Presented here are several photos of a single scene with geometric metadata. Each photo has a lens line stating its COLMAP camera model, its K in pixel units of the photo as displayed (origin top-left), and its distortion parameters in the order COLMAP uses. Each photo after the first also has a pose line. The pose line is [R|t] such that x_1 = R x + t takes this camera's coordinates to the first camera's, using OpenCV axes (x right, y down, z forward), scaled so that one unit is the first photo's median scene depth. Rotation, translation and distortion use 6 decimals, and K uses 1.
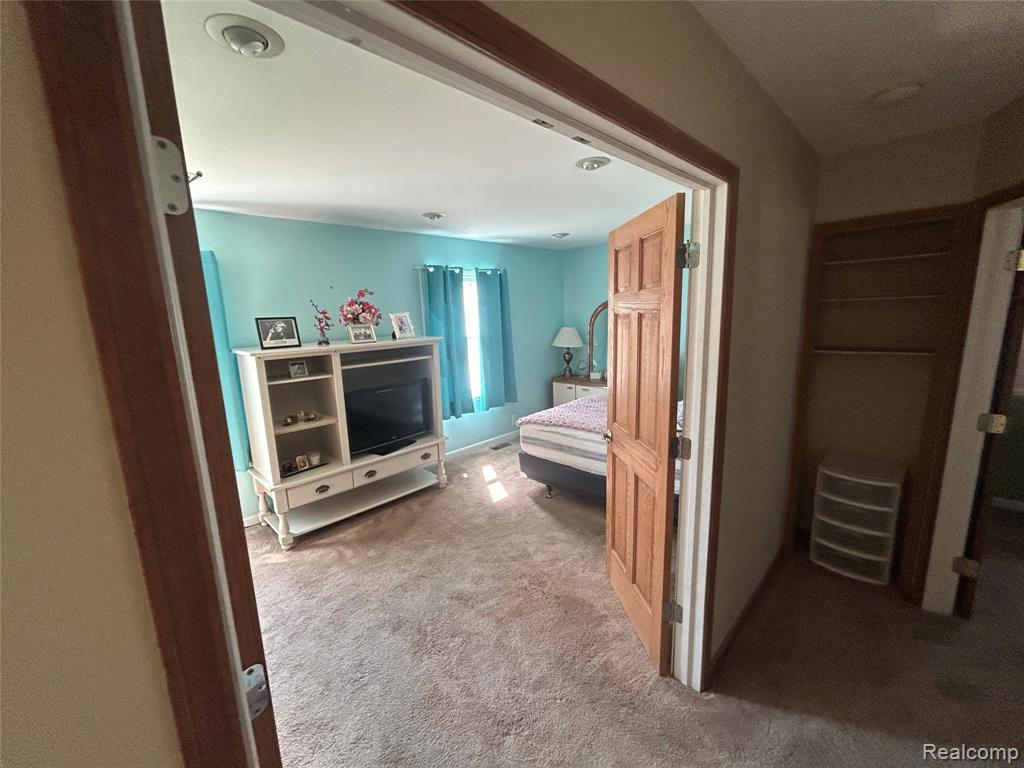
lens RADIAL K [[412.6, 0, 512.0], [0, 412.6, 384.0], [0, 0, 1]] dist [-0.006926, 0.000374]
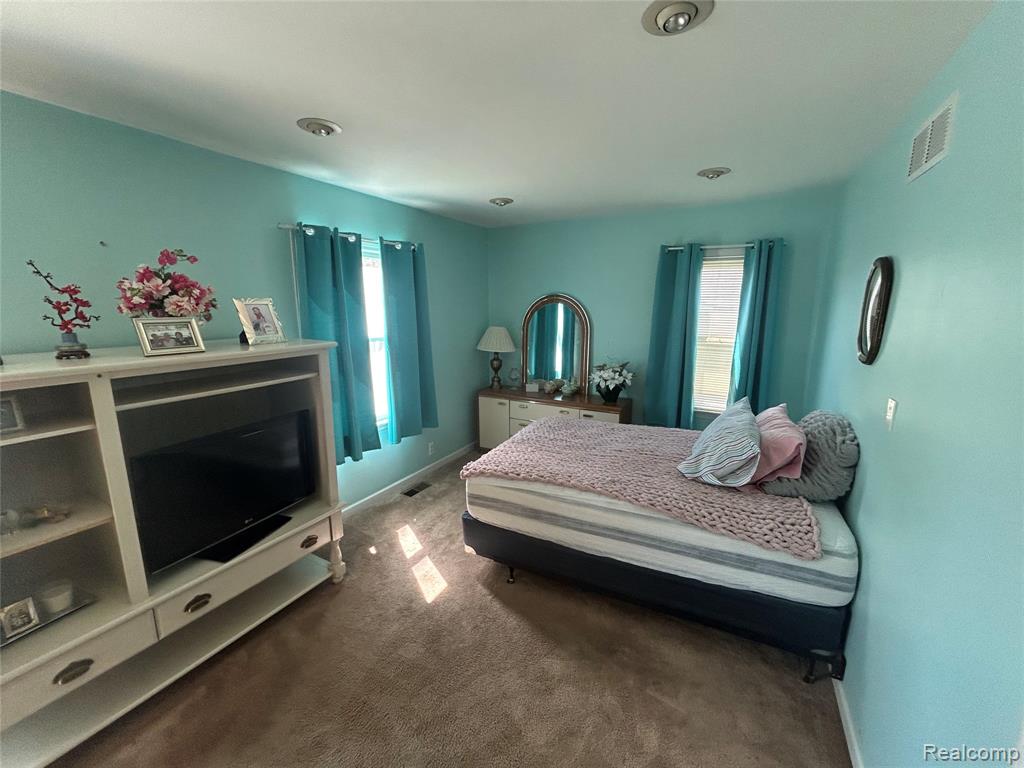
lens RADIAL K [[412.6, 0, 512.0], [0, 412.6, 384.0], [0, 0, 1]] dist [-0.006926, 0.000374]
pose [[0.959734, -0.017203, 0.280384, -0.090574], [0.014109, 0.999815, 0.013048, -0.056262], [-0.280557, -0.008566, 0.959799, 0.348588]]
